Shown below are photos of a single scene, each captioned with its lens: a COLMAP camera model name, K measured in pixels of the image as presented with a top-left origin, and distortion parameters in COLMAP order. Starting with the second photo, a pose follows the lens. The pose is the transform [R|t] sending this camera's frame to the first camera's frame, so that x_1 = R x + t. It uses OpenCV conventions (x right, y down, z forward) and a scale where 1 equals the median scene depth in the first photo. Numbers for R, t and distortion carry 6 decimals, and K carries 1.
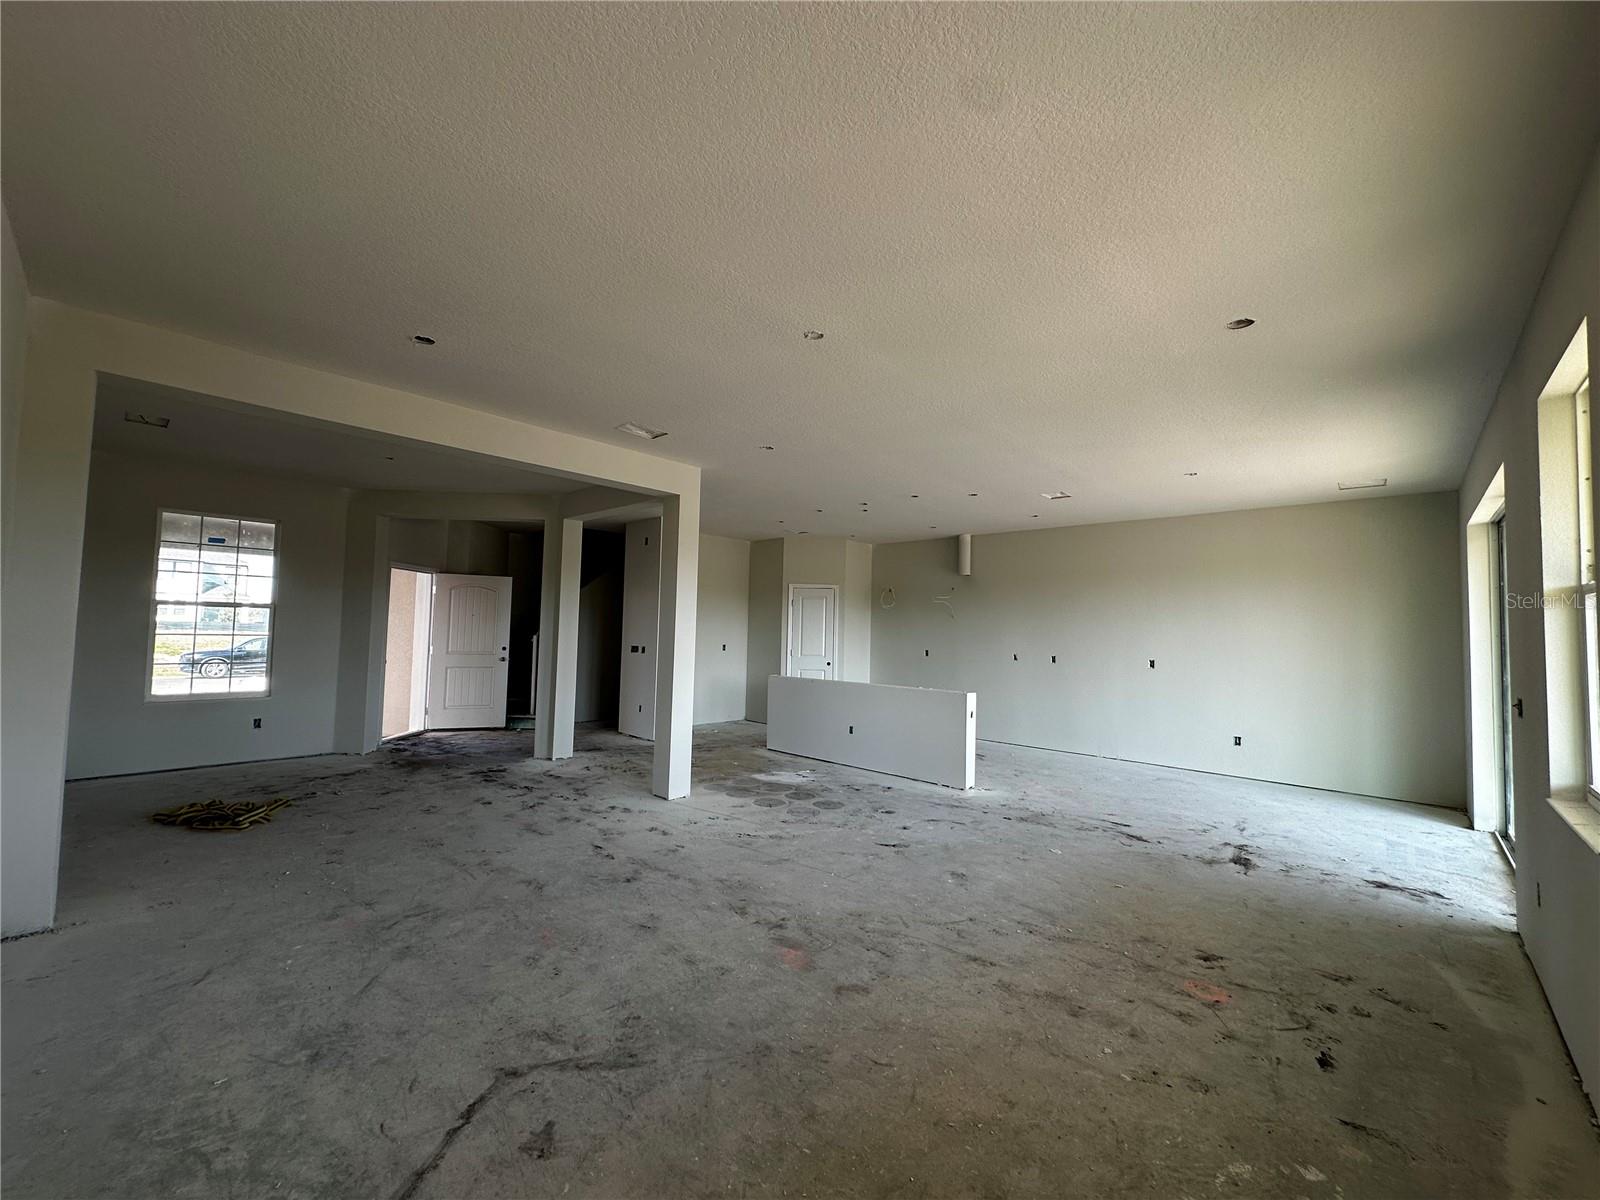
lens RADIAL K [[634.9, 0, 796.2], [0, 634.9, 603.9], [0, 0, 1]] dist [-0.001457, 0.001457]
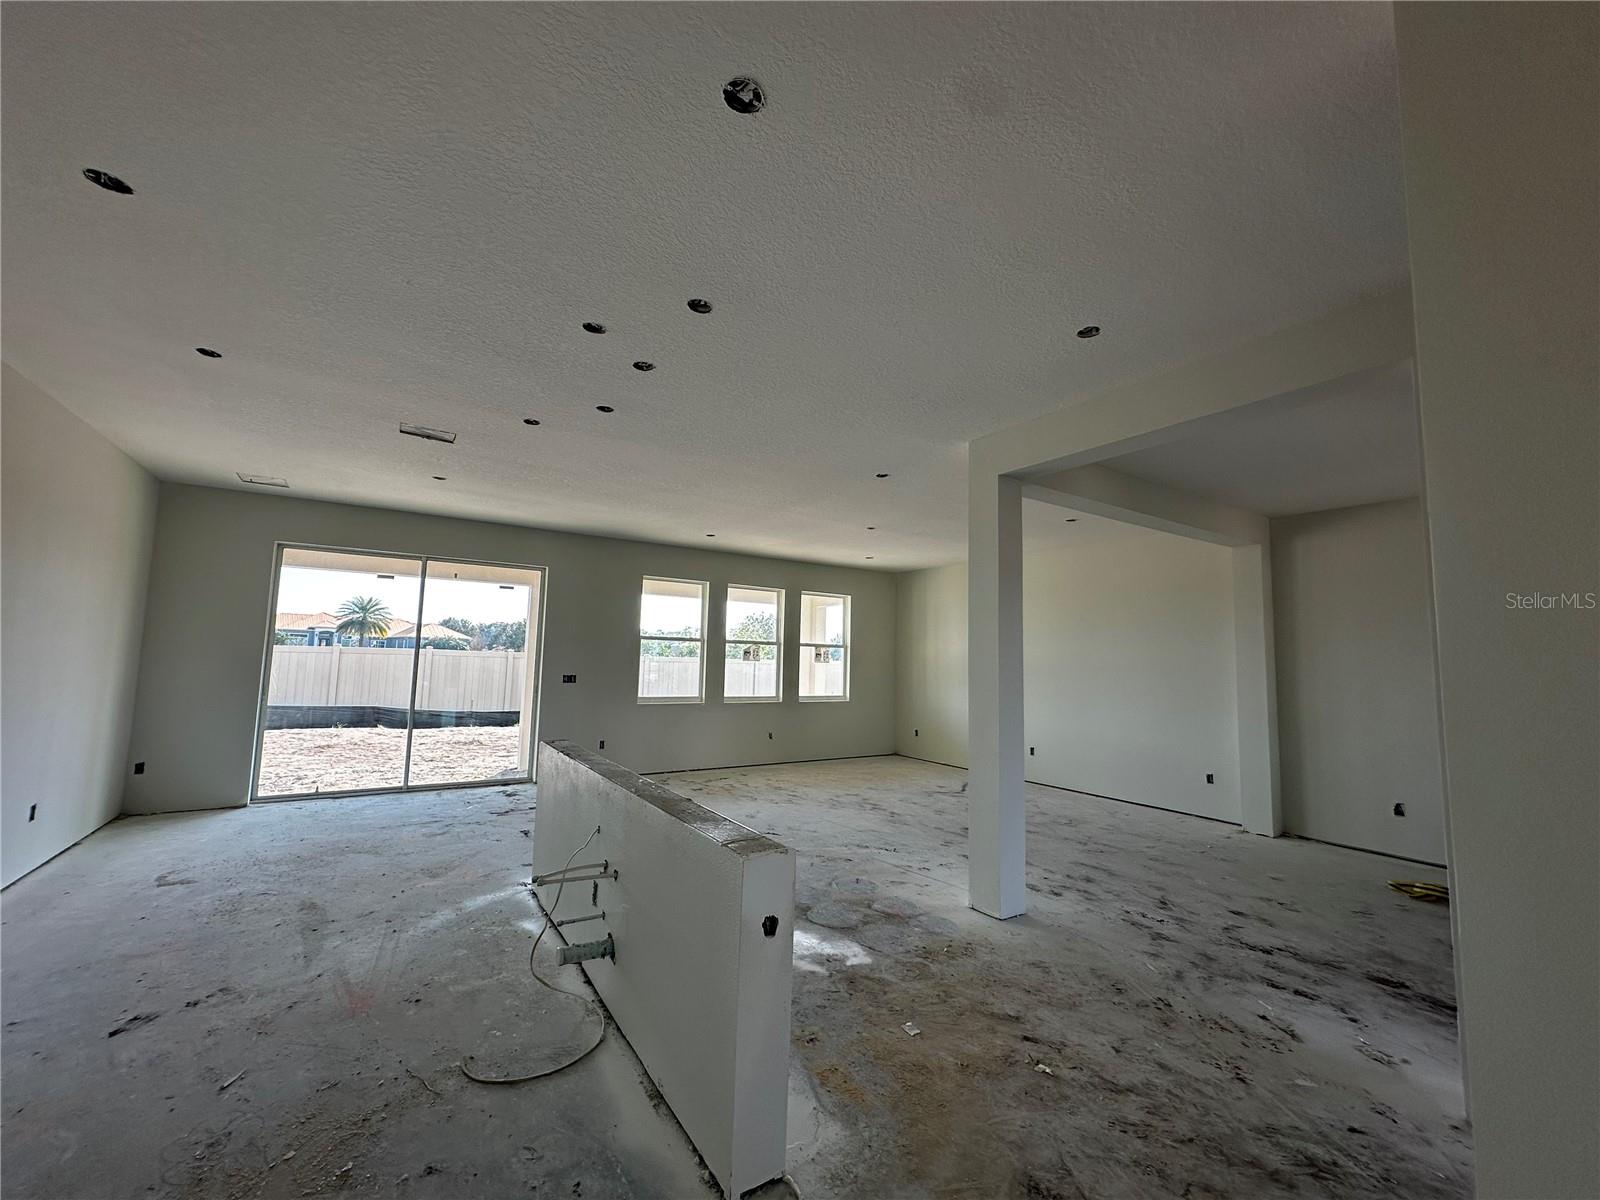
lens RADIAL K [[634.9, 0, 798.7], [0, 634.9, 599.4], [0, 0, 1]] dist [-0.001457, 0.001457]
pose [[-0.972733, -0.025495, 0.230522, -0.162309], [-0.056315, 0.990158, -0.128124, 0.080645], [-0.224986, -0.137612, -0.964595, 2.068775]]
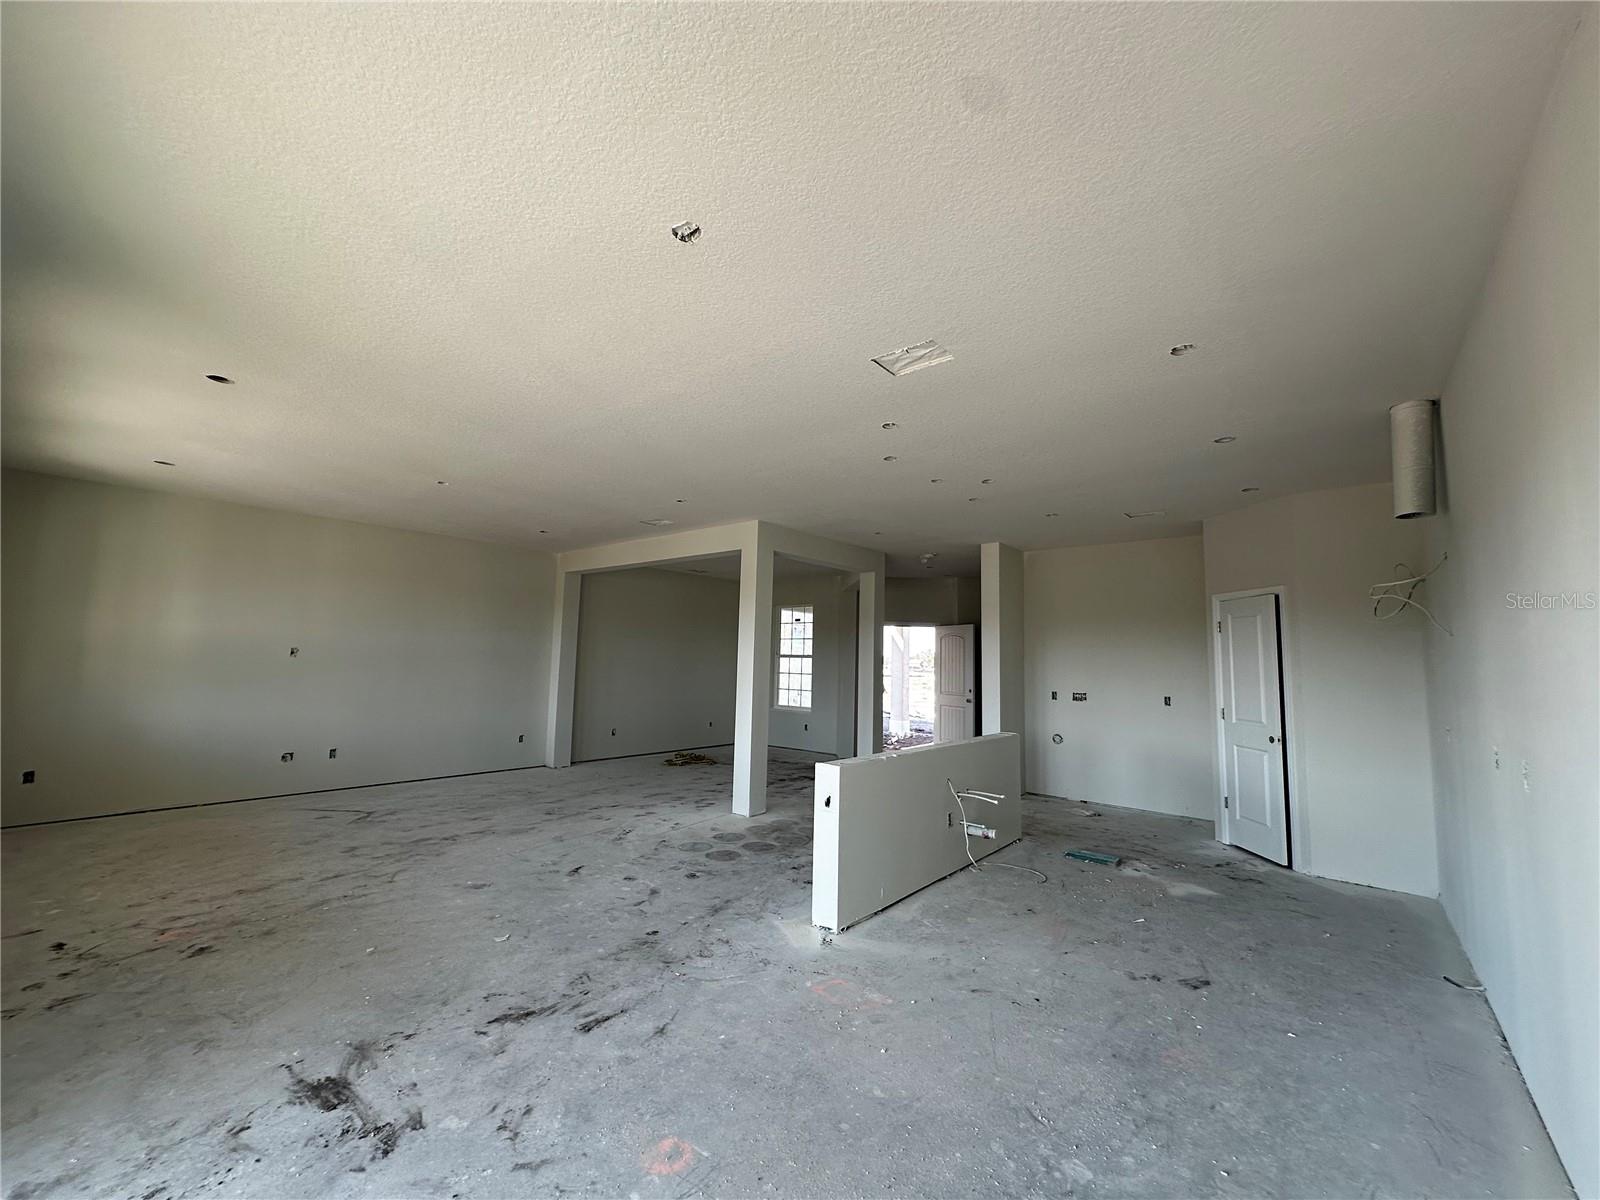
lens RADIAL K [[634.9, 0, 799.8], [0, 634.9, 594.5], [0, 0, 1]] dist [-0.001457, 0.001457]
pose [[0.059285, -0.127325, -0.990088, 1.142187], [0.018688, 0.991800, -0.126426, 0.072510], [0.998066, -0.011007, 0.061178, 1.206143]]
